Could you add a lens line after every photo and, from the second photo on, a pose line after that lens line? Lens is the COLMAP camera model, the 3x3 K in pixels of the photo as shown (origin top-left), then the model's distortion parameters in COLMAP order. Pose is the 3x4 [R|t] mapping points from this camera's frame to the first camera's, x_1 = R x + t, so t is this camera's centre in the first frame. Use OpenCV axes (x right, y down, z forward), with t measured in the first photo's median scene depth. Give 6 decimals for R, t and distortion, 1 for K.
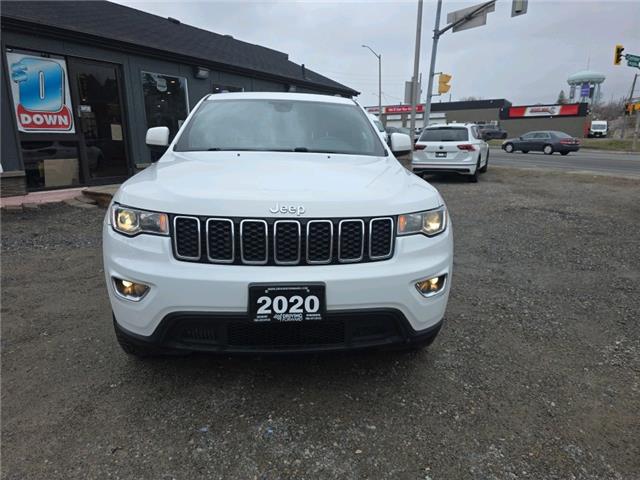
lens RADIAL K [[434.4, 0, 321.9], [0, 434.4, 235.7], [0, 0, 1]] dist [0.045160, -0.040505]
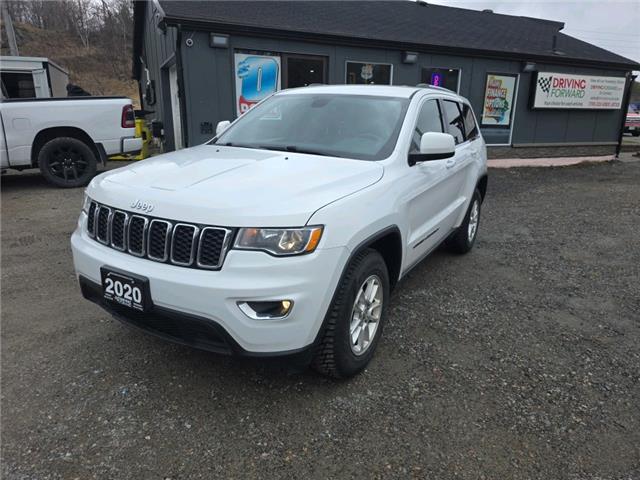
lens RADIAL K [[434.4, 0, 323.9], [0, 434.4, 243.9], [0, 0, 1]] dist [0.045160, -0.040505]
pose [[0.810587, 0.176544, -0.558374, 0.735097], [-0.143480, 0.984287, 0.102918, -0.116475], [0.567770, -0.003308, 0.823181, 0.274059]]
